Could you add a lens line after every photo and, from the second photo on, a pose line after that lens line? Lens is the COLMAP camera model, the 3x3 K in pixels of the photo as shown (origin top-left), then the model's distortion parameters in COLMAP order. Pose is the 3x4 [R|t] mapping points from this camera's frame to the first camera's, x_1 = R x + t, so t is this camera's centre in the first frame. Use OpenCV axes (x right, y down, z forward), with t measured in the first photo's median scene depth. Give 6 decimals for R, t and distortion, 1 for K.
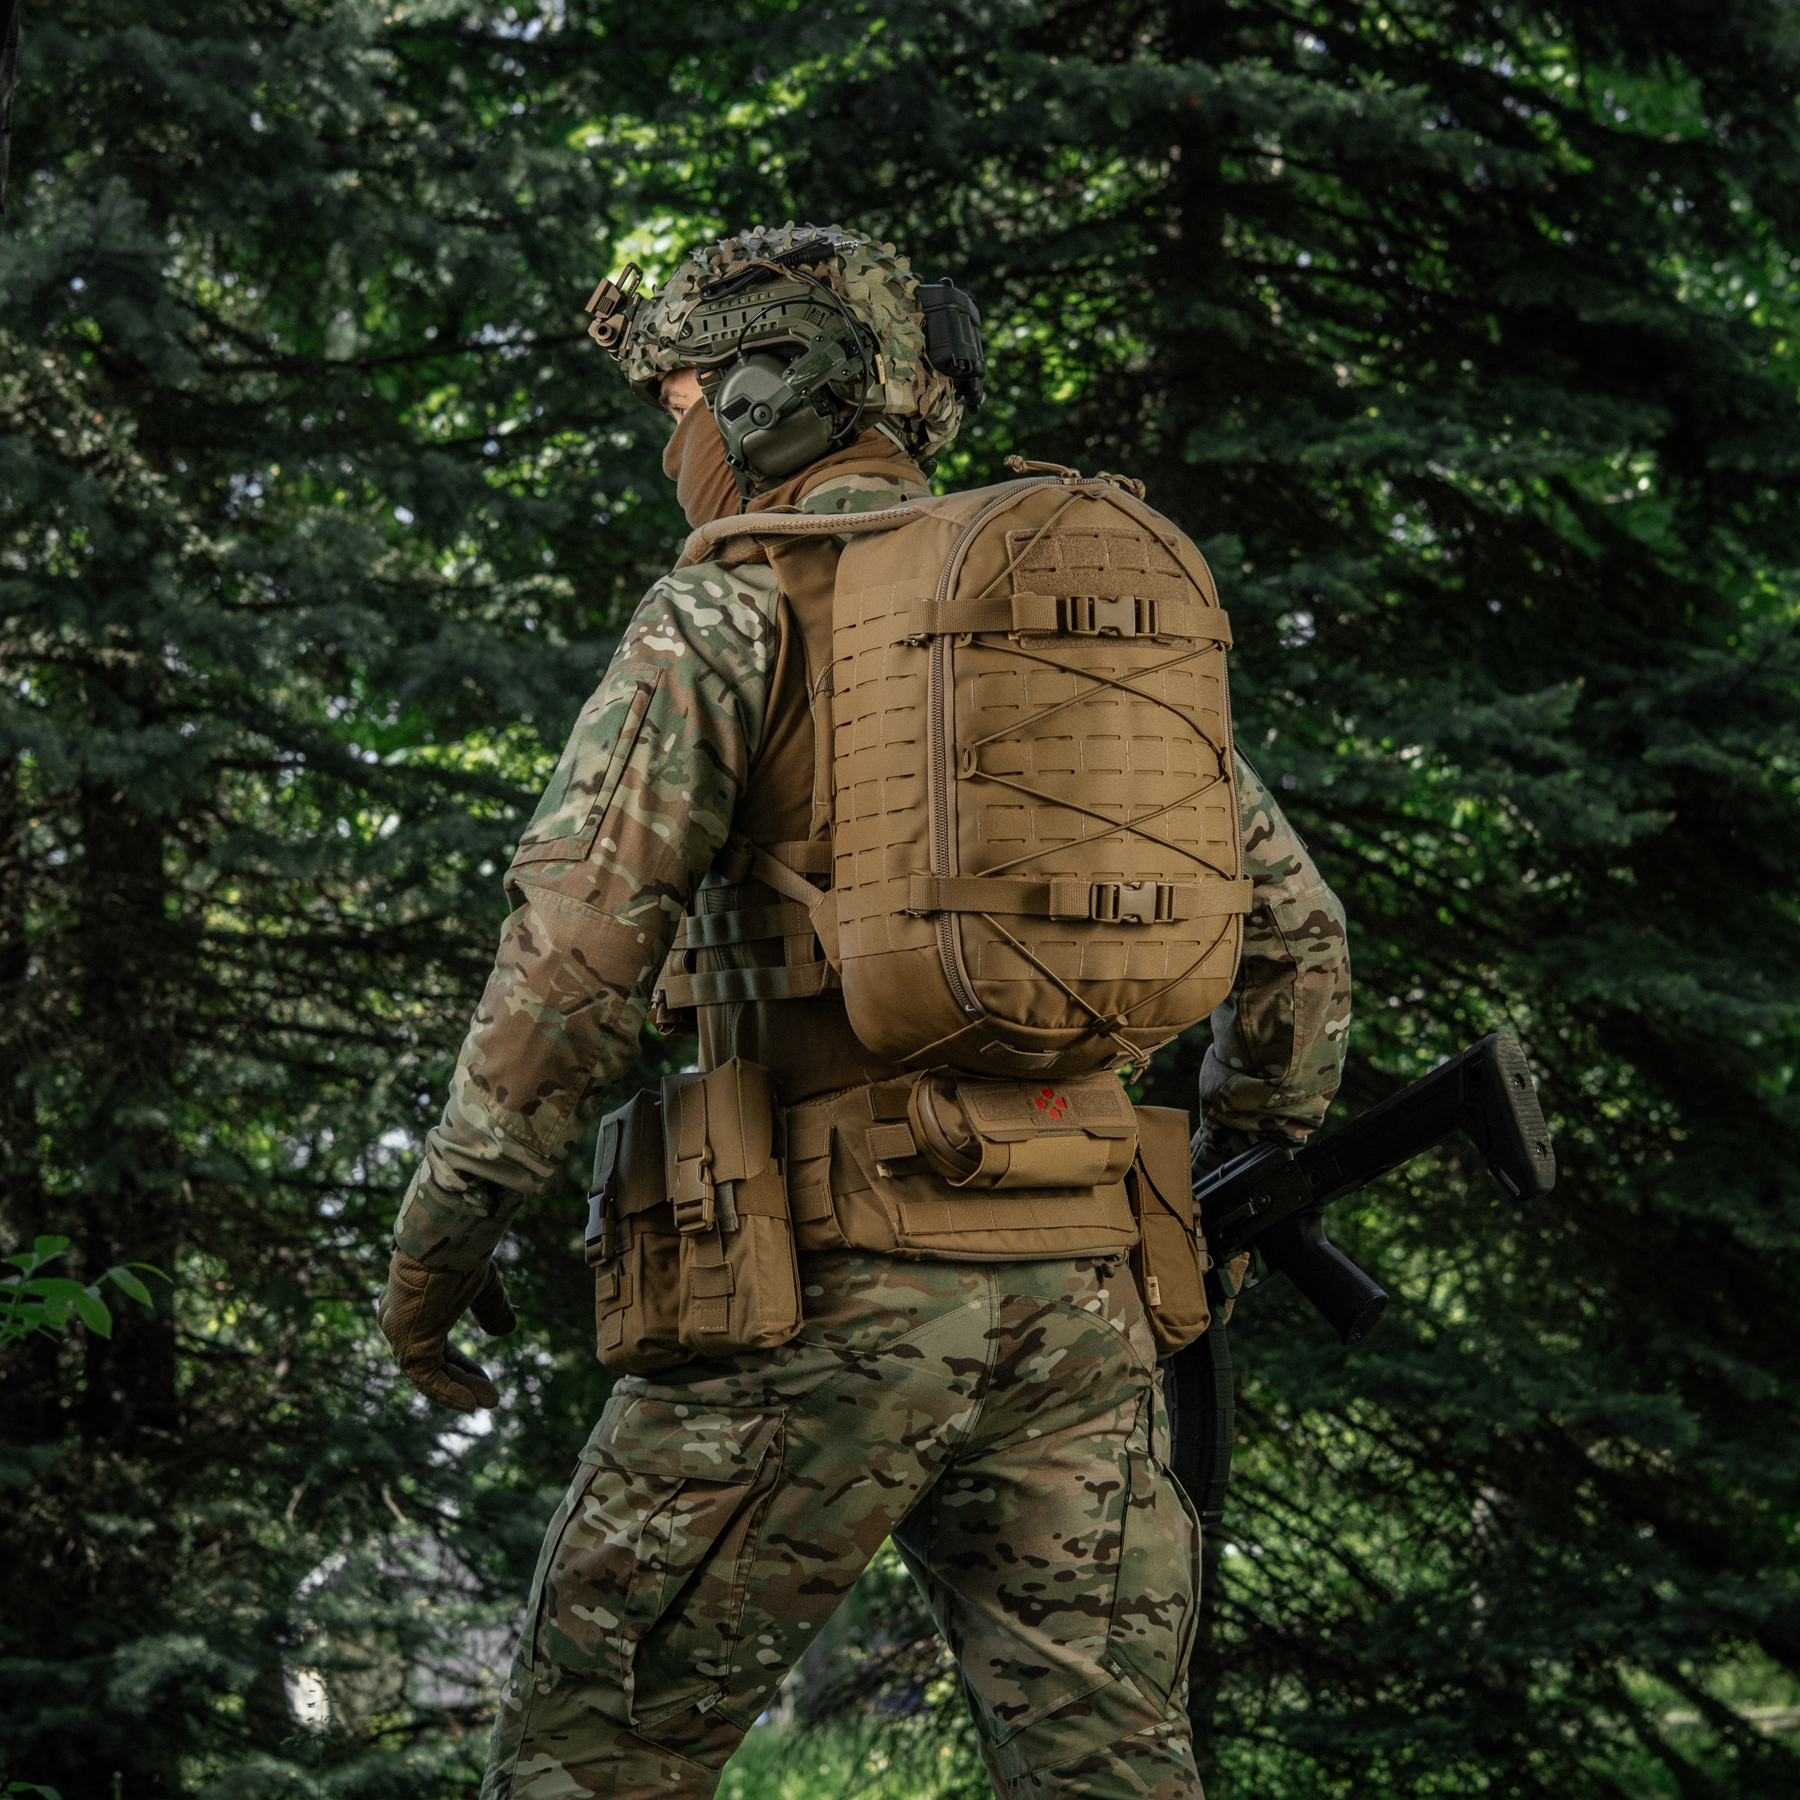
lens RADIAL K [[3240.9, 0, 900.0], [0, 3240.9, 900.0], [0, 0, 1]] dist [-0.009654, -0.004933]
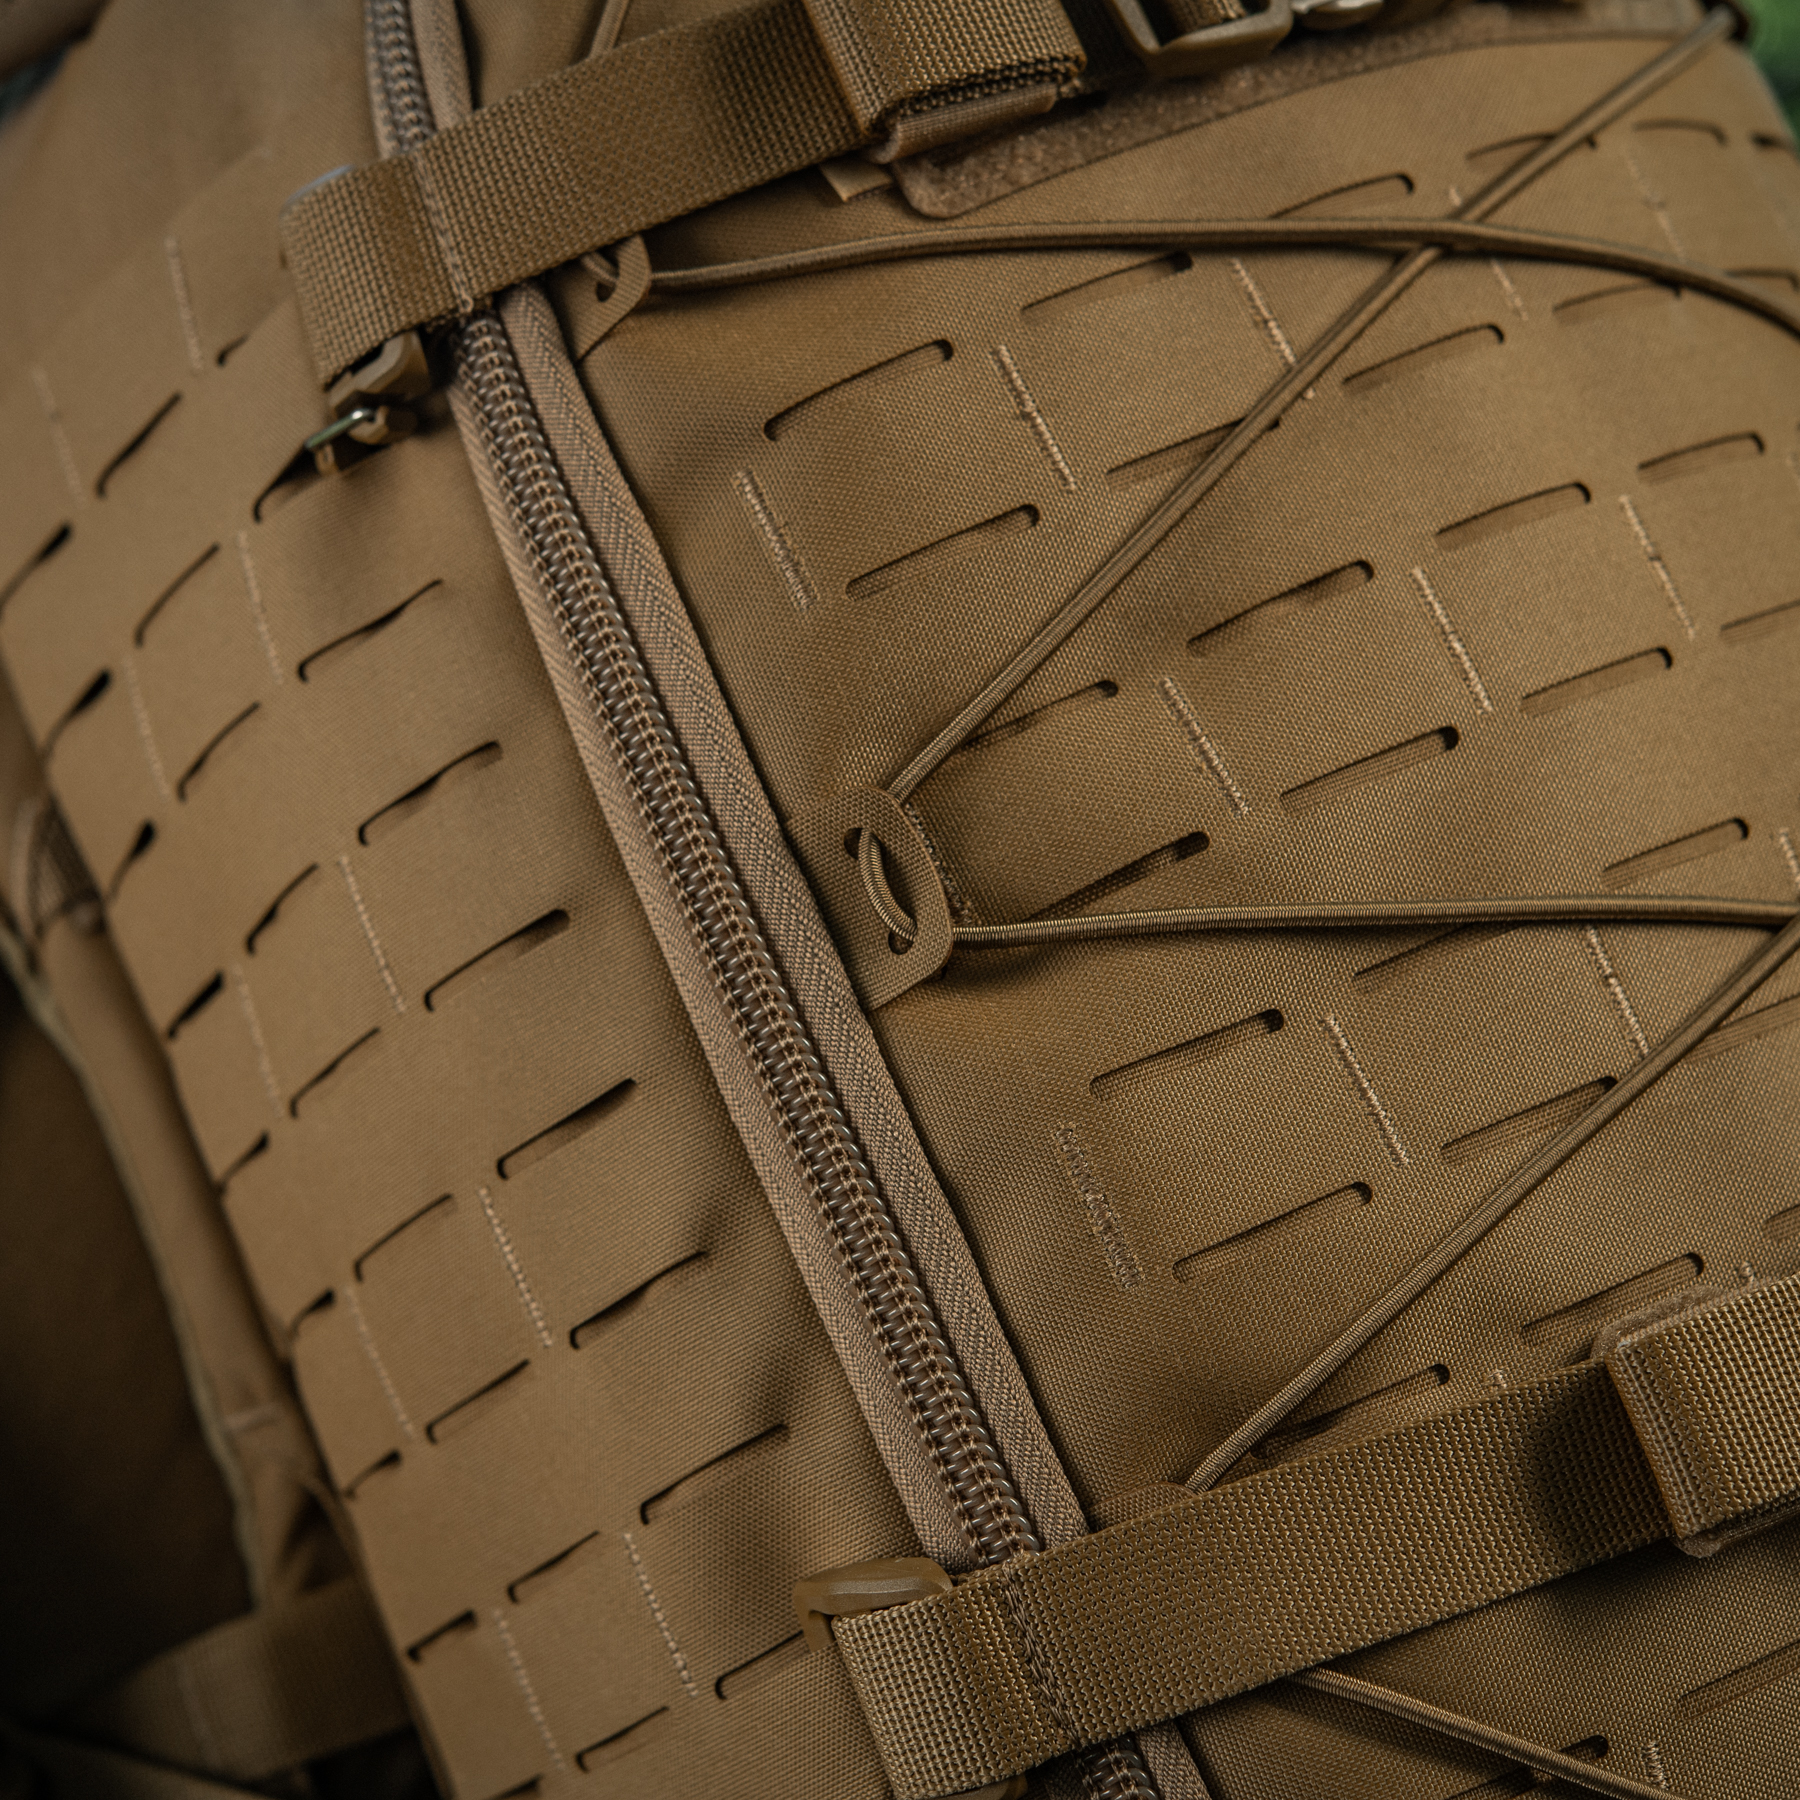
lens RADIAL K [[4541.2, 0, 847.1], [0, 4541.2, 900.6], [0, 0, 1]] dist [0.011398, 0.348073]
pose [[0.925260, -0.369793, 0.084545, -0.002301], [0.377124, 0.920756, -0.099927, -0.018215], [-0.040893, 0.124342, 0.991396, 0.739962]]
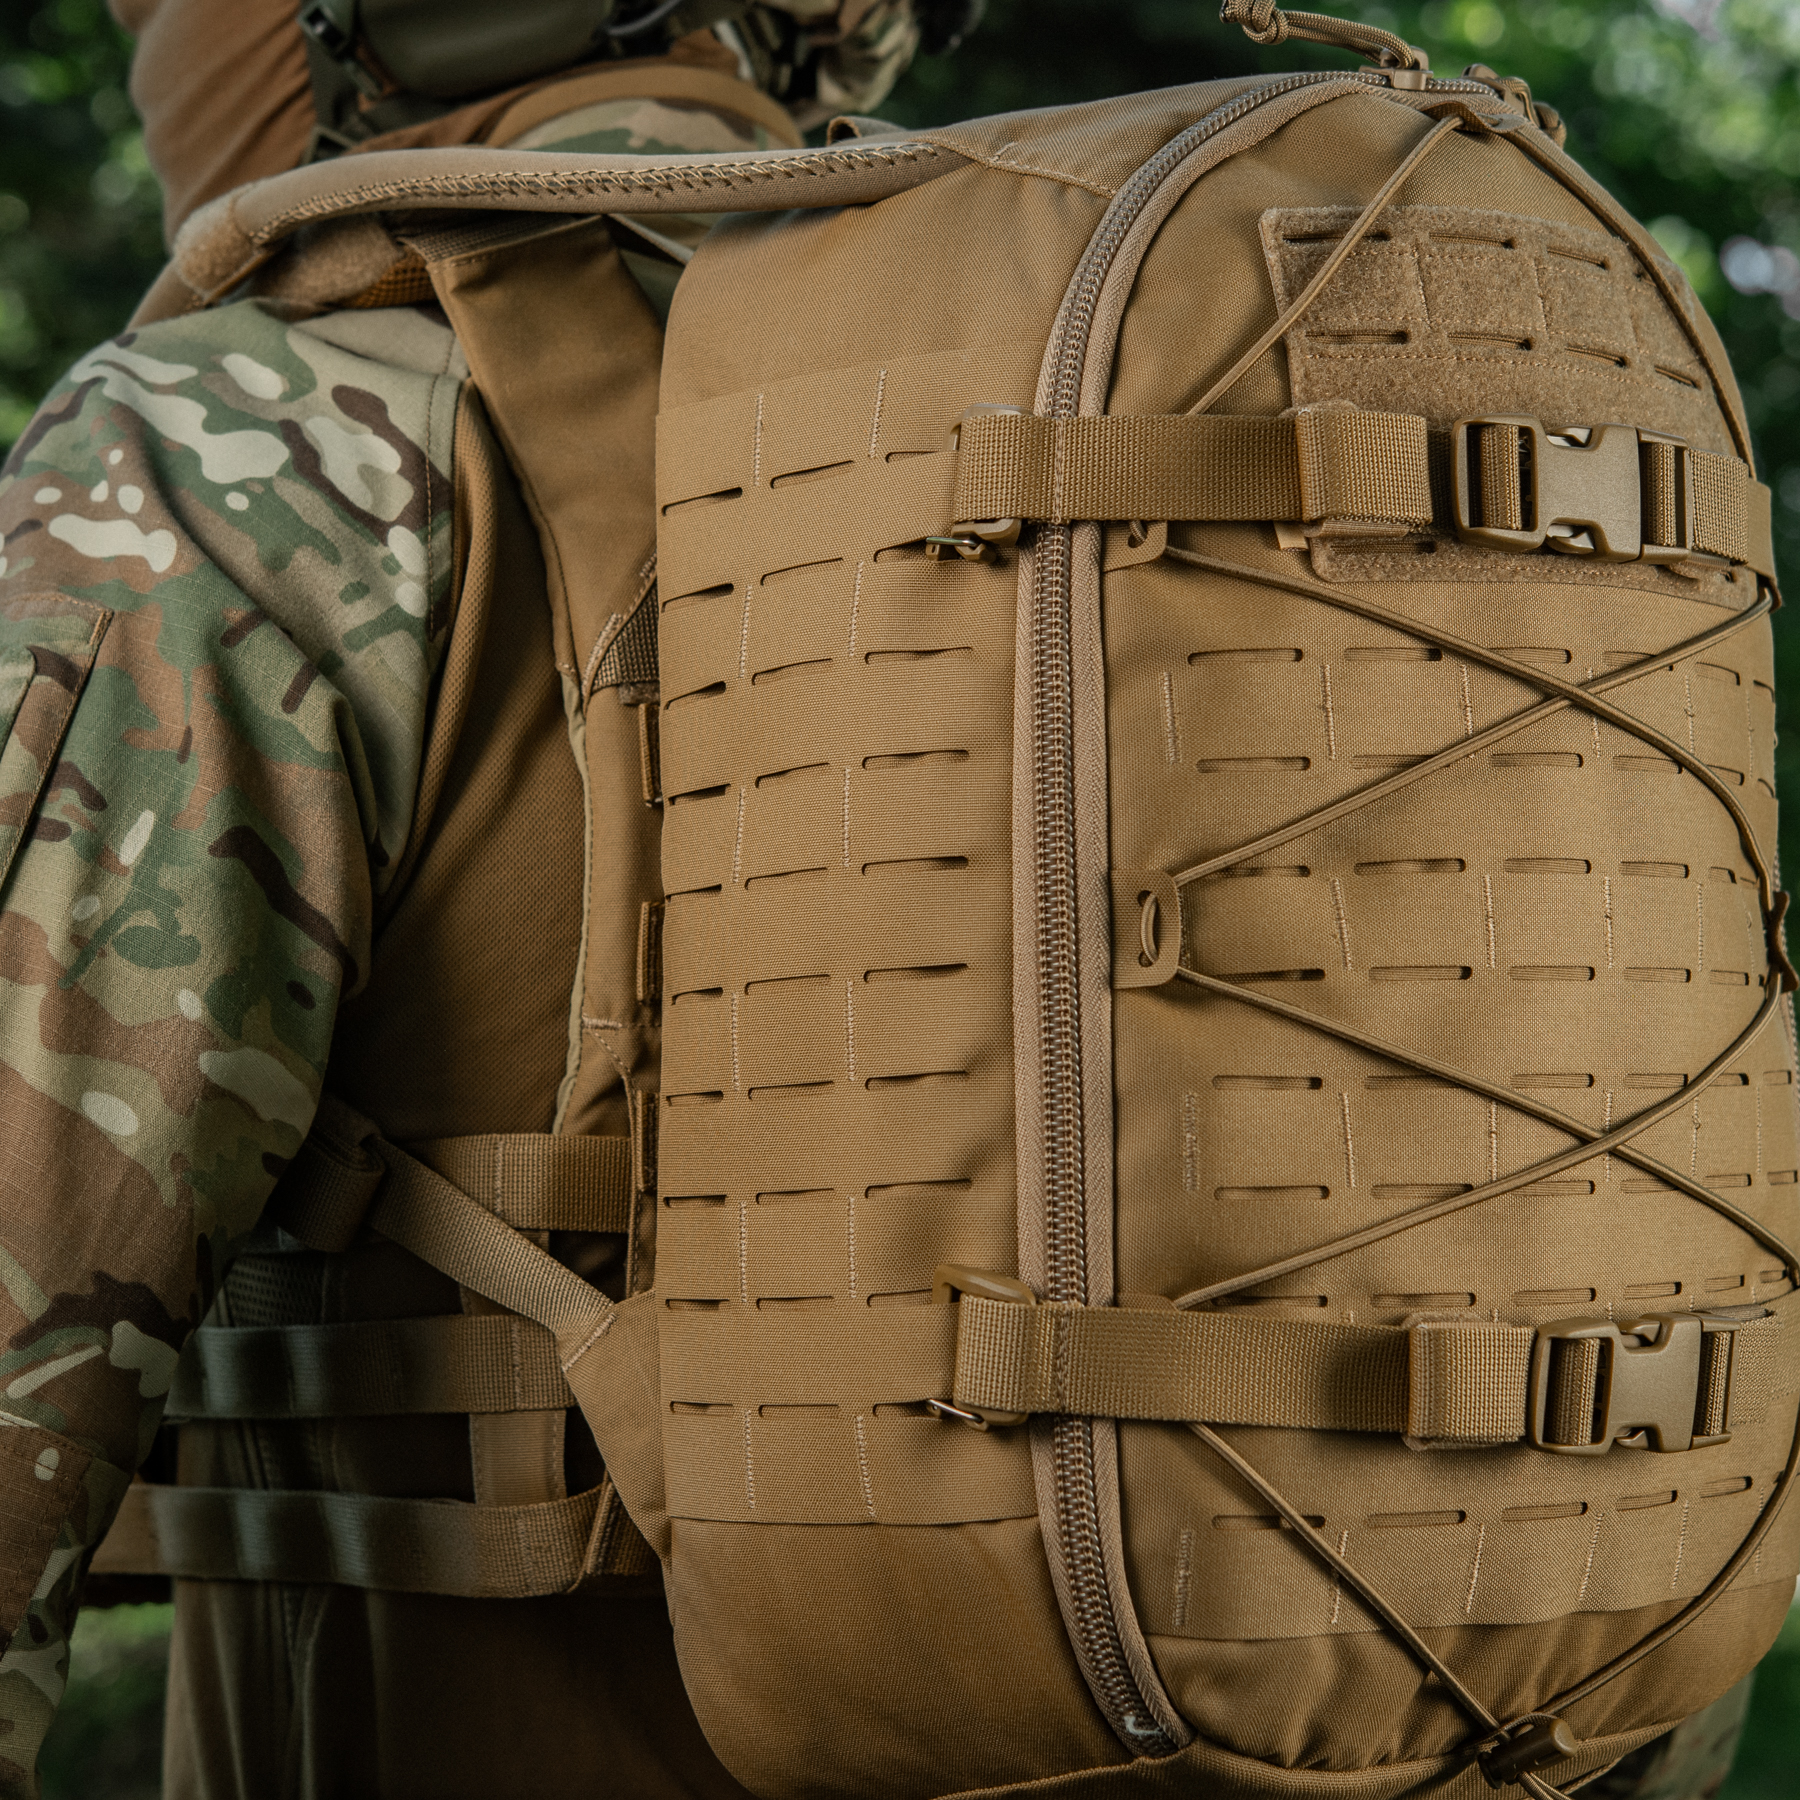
lens RADIAL K [[4303.0, 0, 900.0], [0, 4303.0, 900.0], [0, 0, 1]] dist [0.037040, 0.256738]
pose [[0.986703, 0.026585, 0.160342, -0.068036], [-0.024117, 0.999559, -0.017316, -0.037283], [-0.160732, 0.013218, 0.986910, 0.582908]]
